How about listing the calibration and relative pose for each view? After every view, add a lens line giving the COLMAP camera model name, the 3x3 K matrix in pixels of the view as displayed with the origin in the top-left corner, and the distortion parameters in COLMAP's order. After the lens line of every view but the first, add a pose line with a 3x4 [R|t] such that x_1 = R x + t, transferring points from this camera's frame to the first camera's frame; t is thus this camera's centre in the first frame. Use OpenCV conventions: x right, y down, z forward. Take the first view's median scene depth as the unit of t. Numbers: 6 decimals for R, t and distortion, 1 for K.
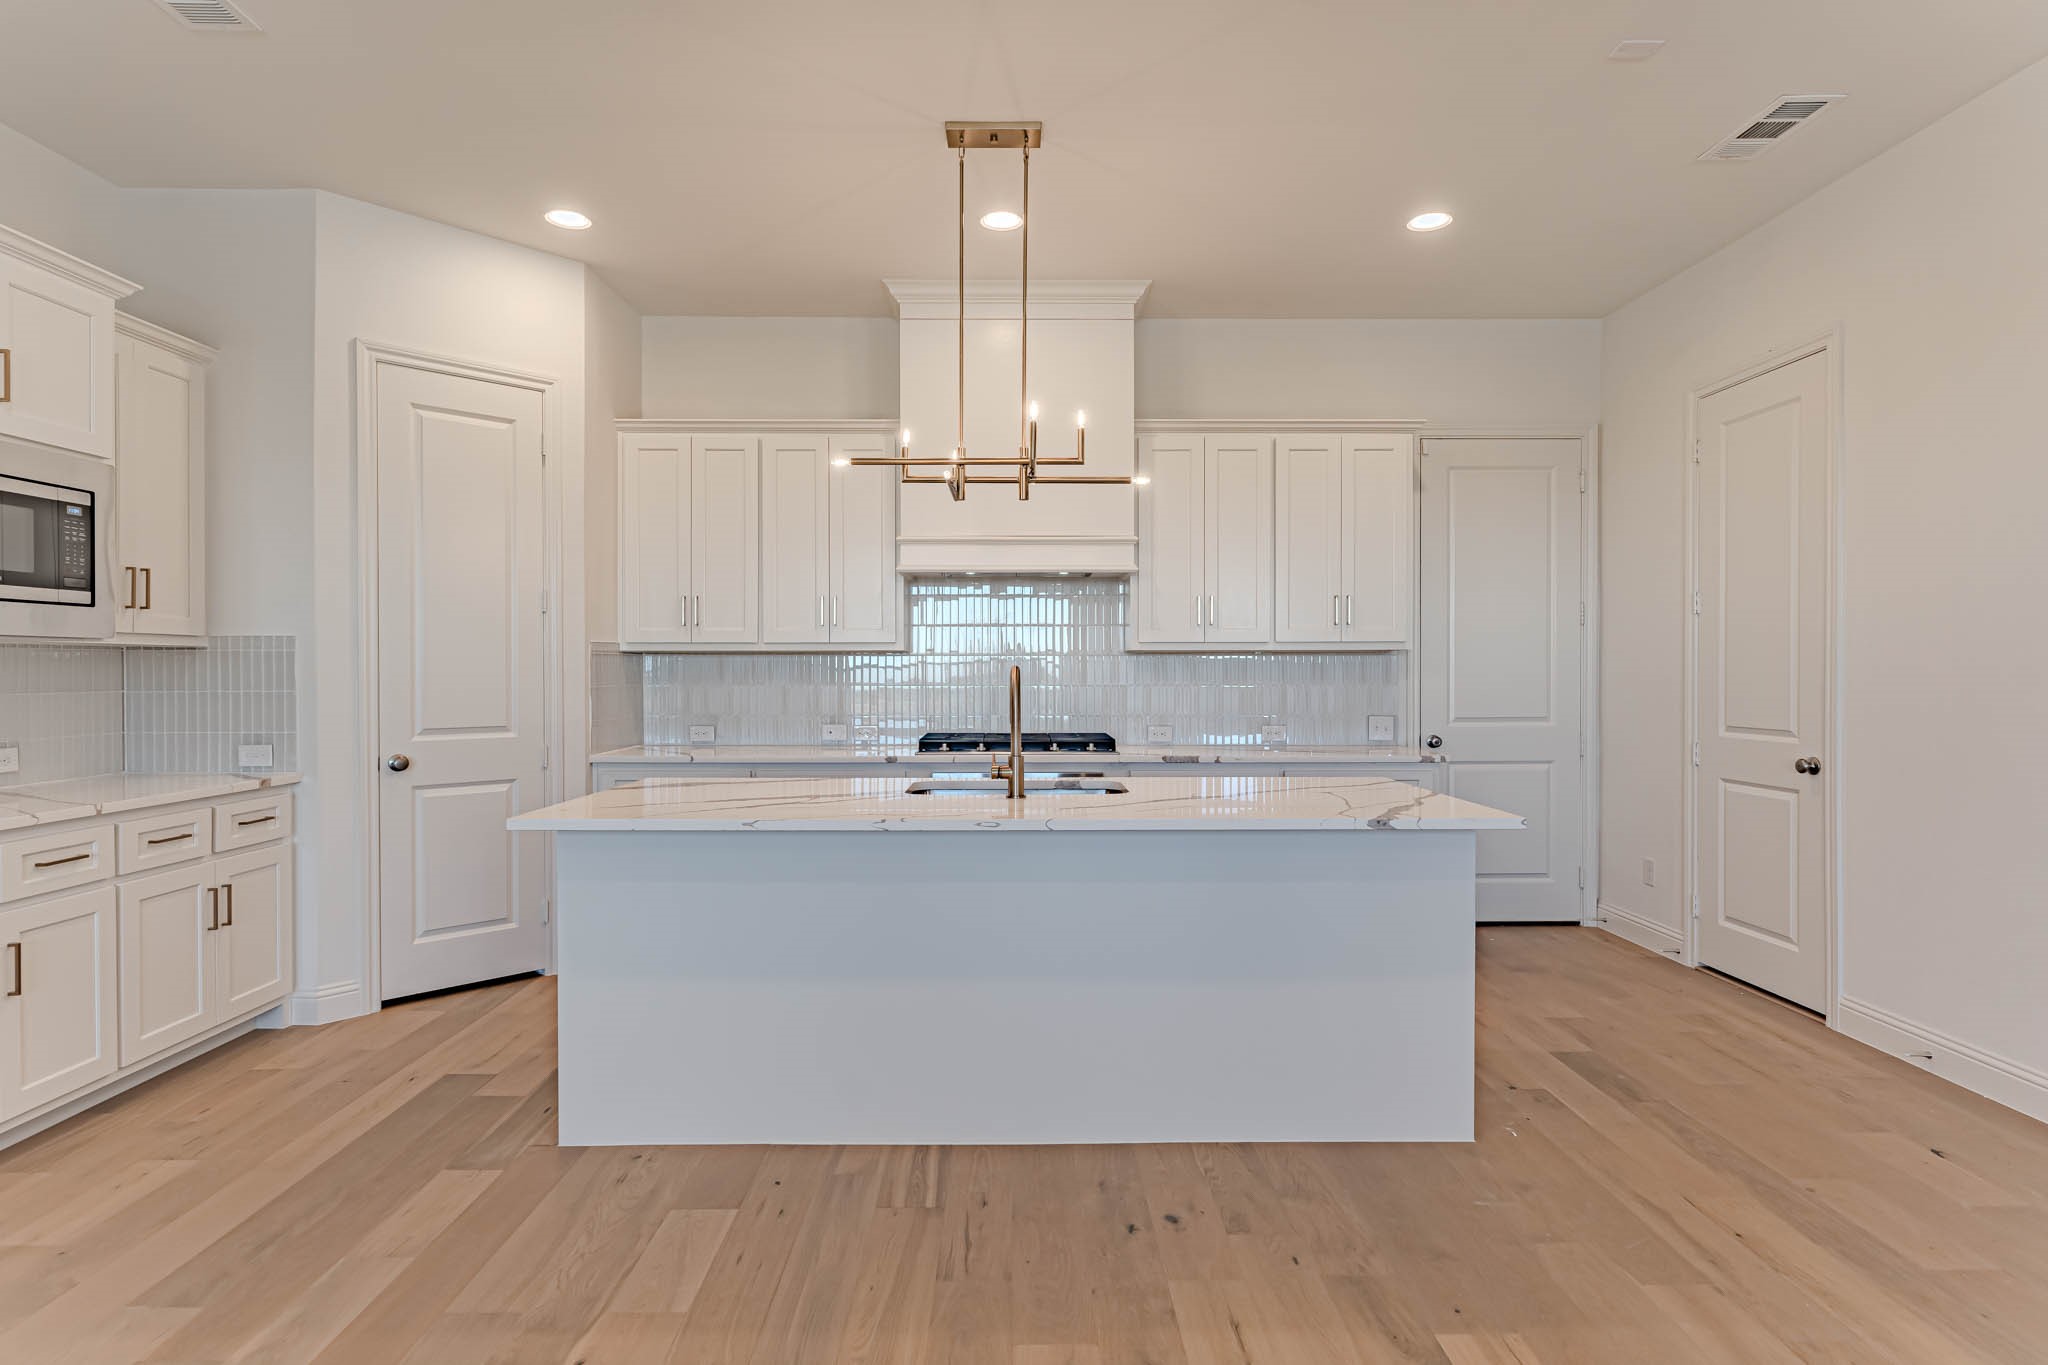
lens RADIAL K [[1049.2, 0, 1028.2], [0, 1049.2, 682.2], [0, 0, 1]] dist [-0.002315, -0.000289]
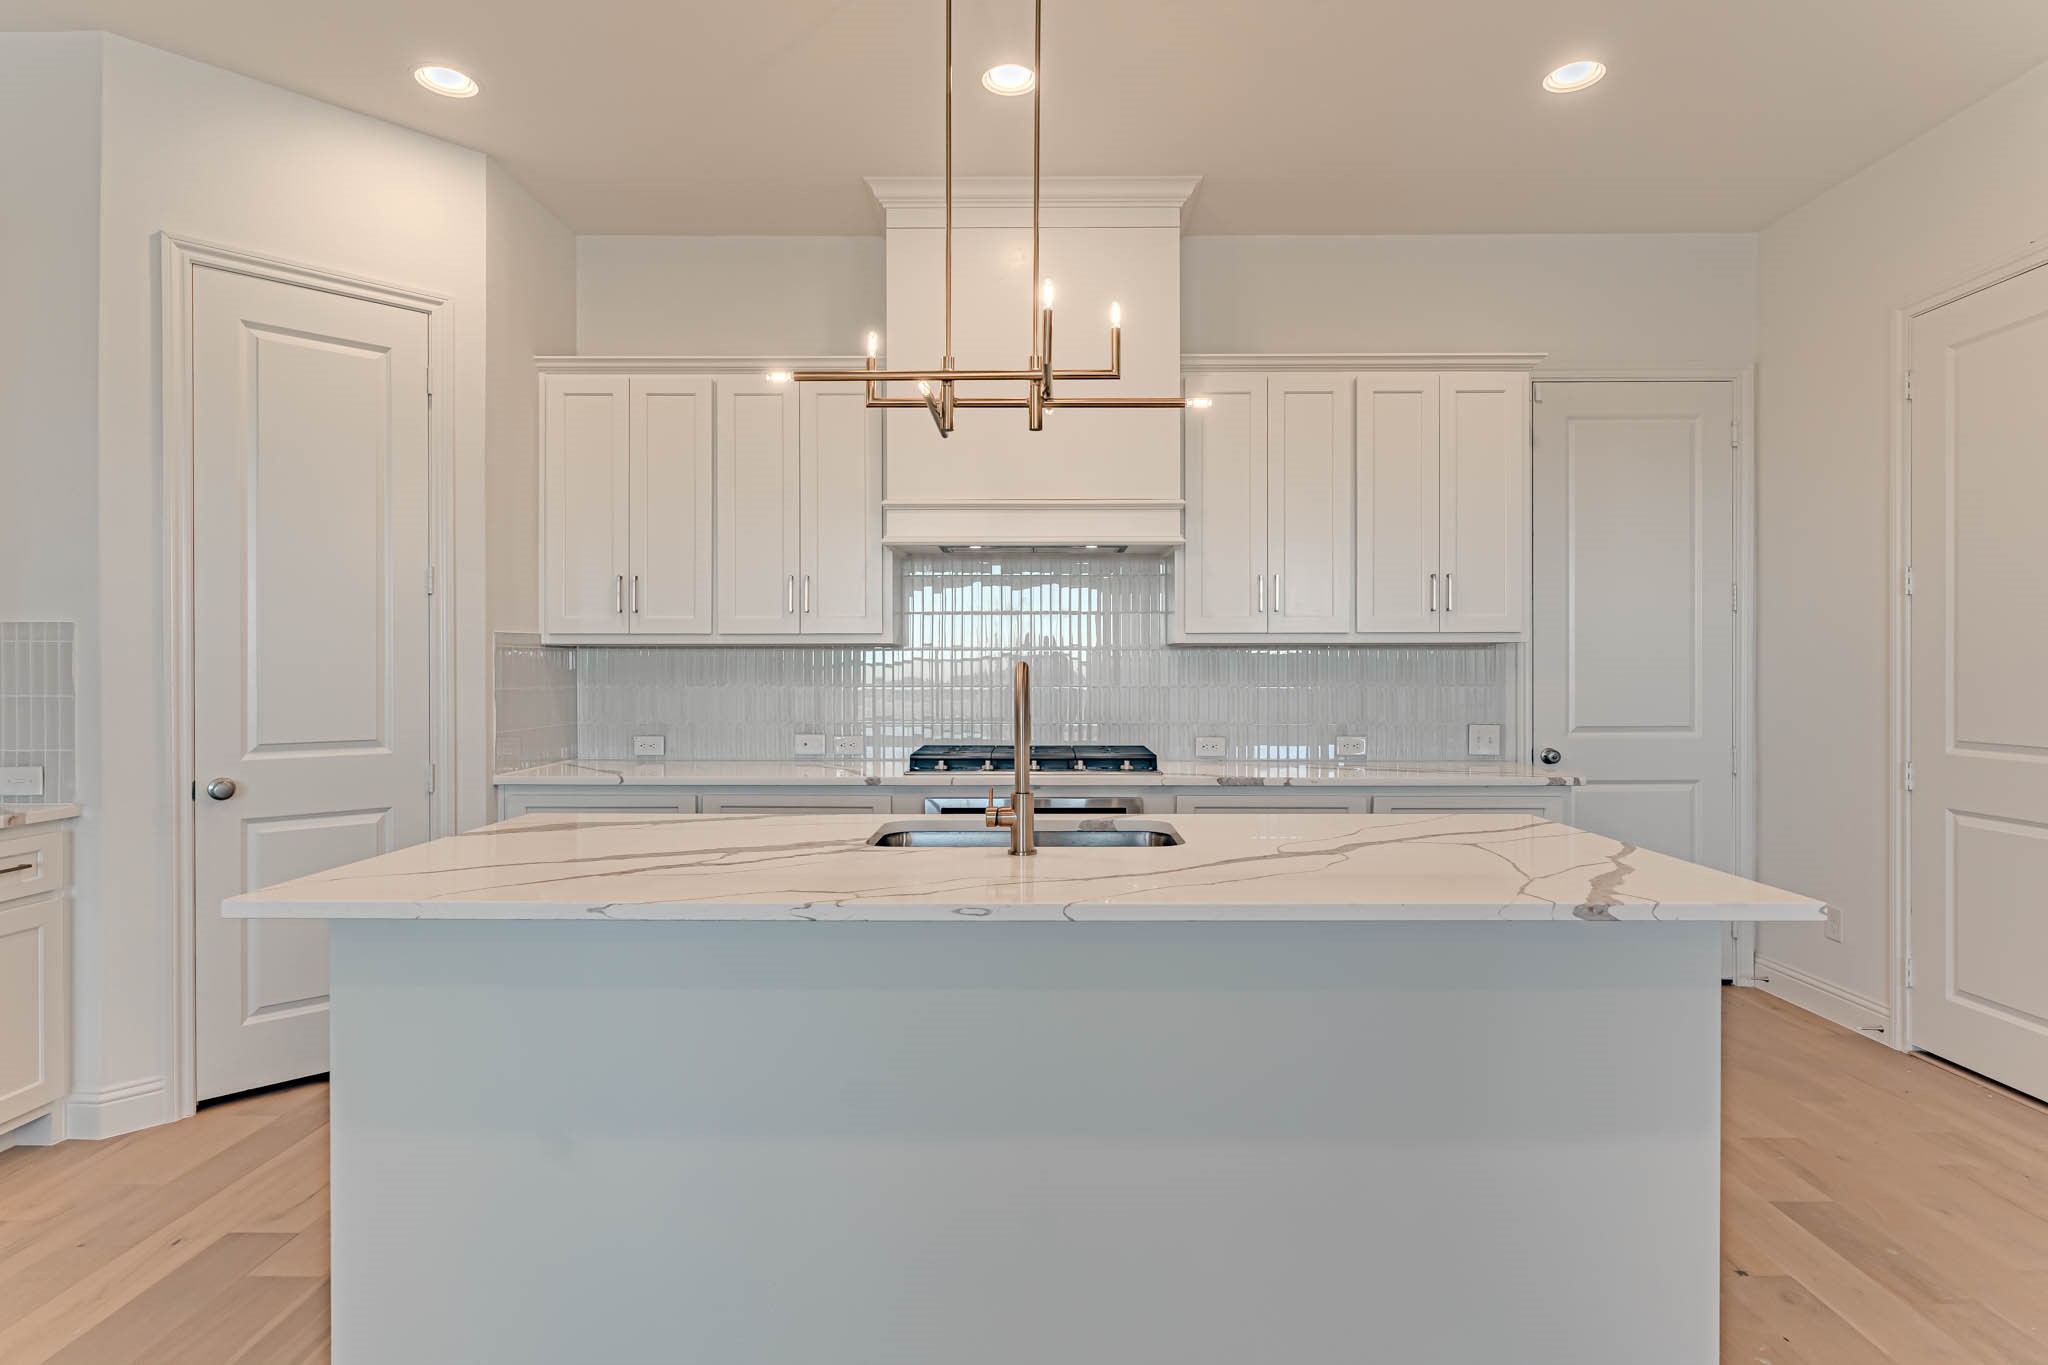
lens RADIAL K [[1054.9, 0, 1042.2], [0, 1054.9, 673.9], [0, 0, 1]] dist [-0.000551, 0.000341]
pose [[0.999914, 0.000023, -0.013090, 0.008214], [-0.000094, 0.999985, -0.005495, -0.003042], [0.013089, 0.005496, 0.999899, 0.240976]]
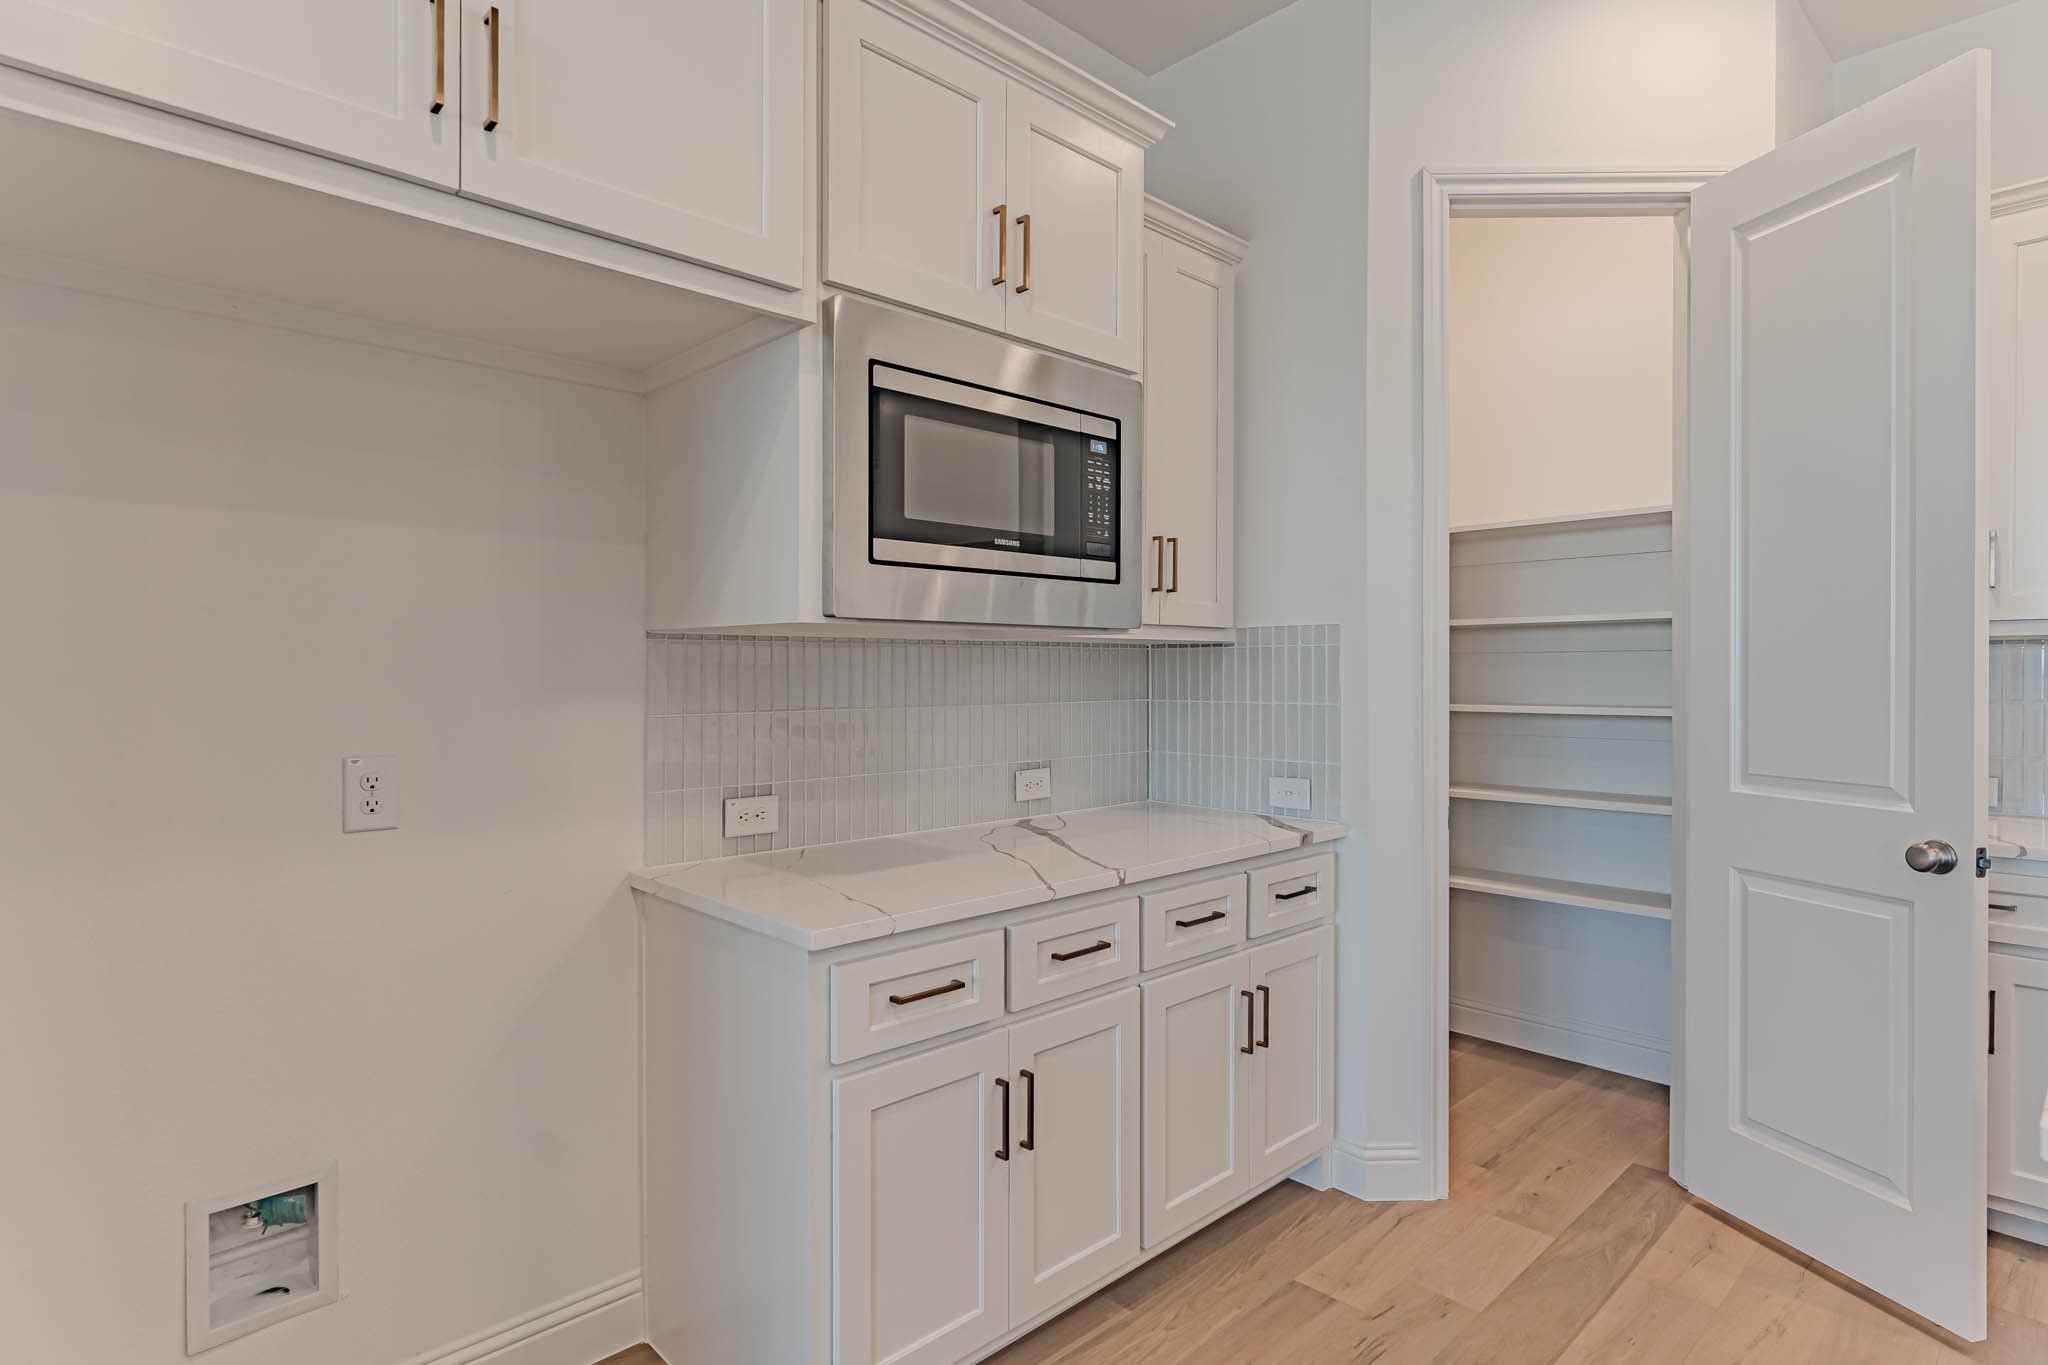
lens RADIAL K [[1075.5, 0, 1029.8], [0, 1075.5, 675.4], [0, 0, 1]] dist [0.002084, 0.000829]
pose [[0.683278, 0.001282, -0.730158, -0.310866], [-0.007294, 0.999961, -0.005070, -0.005008], [0.730122, 0.008790, 0.683260, 0.354968]]
